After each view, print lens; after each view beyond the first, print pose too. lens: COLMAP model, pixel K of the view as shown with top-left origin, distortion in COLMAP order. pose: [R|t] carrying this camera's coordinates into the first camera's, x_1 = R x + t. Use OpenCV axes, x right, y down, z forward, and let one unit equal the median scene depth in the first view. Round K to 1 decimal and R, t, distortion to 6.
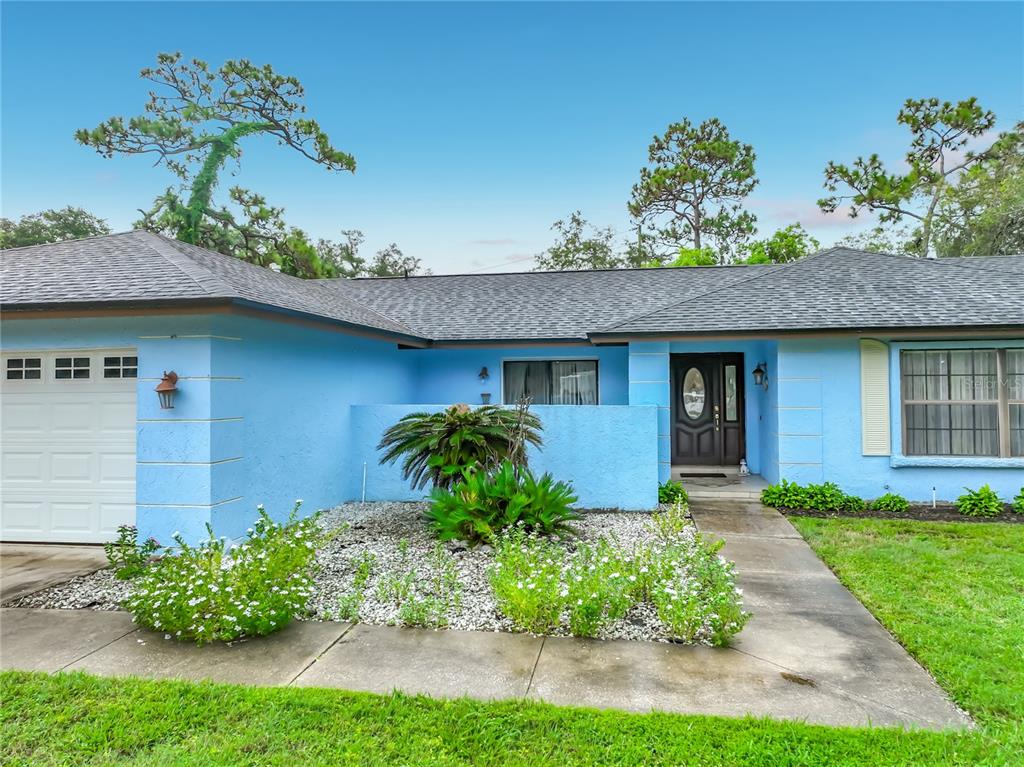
lens RADIAL K [[730.6, 0, 515.3], [0, 730.6, 373.0], [0, 0, 1]] dist [-0.008895, 0.028135]
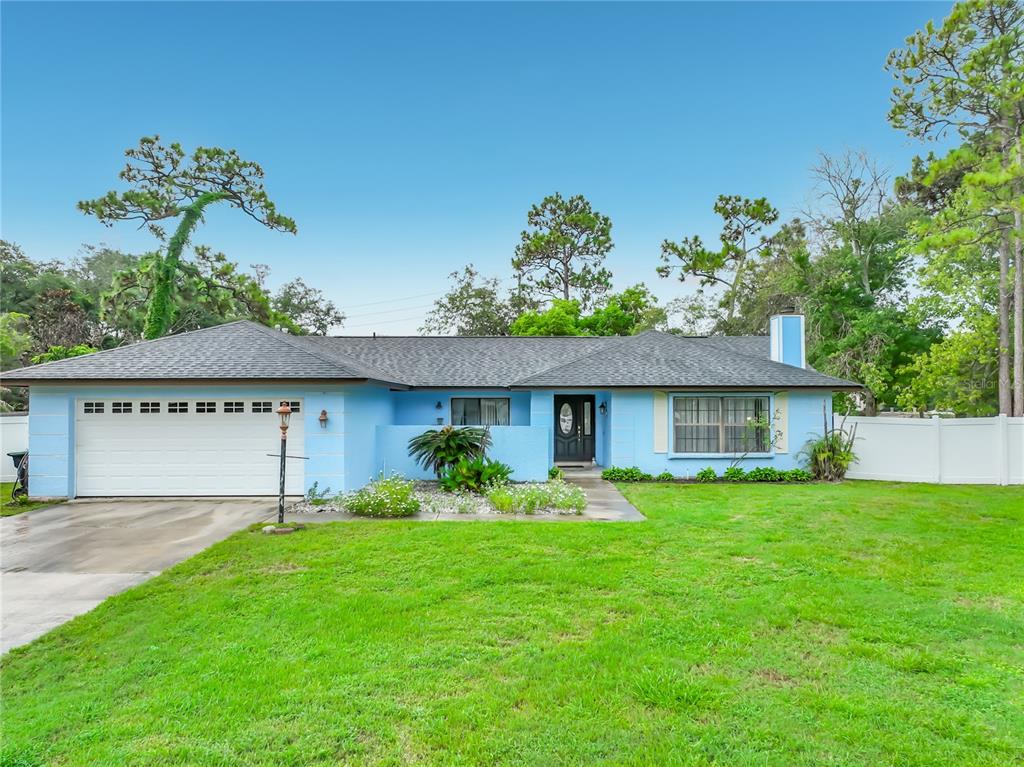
lens RADIAL K [[730.6, 0, 514.0], [0, 730.6, 385.8], [0, 0, 1]] dist [-0.008895, 0.028135]
pose [[0.984213, 0.011037, 0.176645, -0.154597], [-0.009881, 0.999924, -0.007425, -0.030658], [-0.176713, 0.005562, 0.984247, -0.573889]]
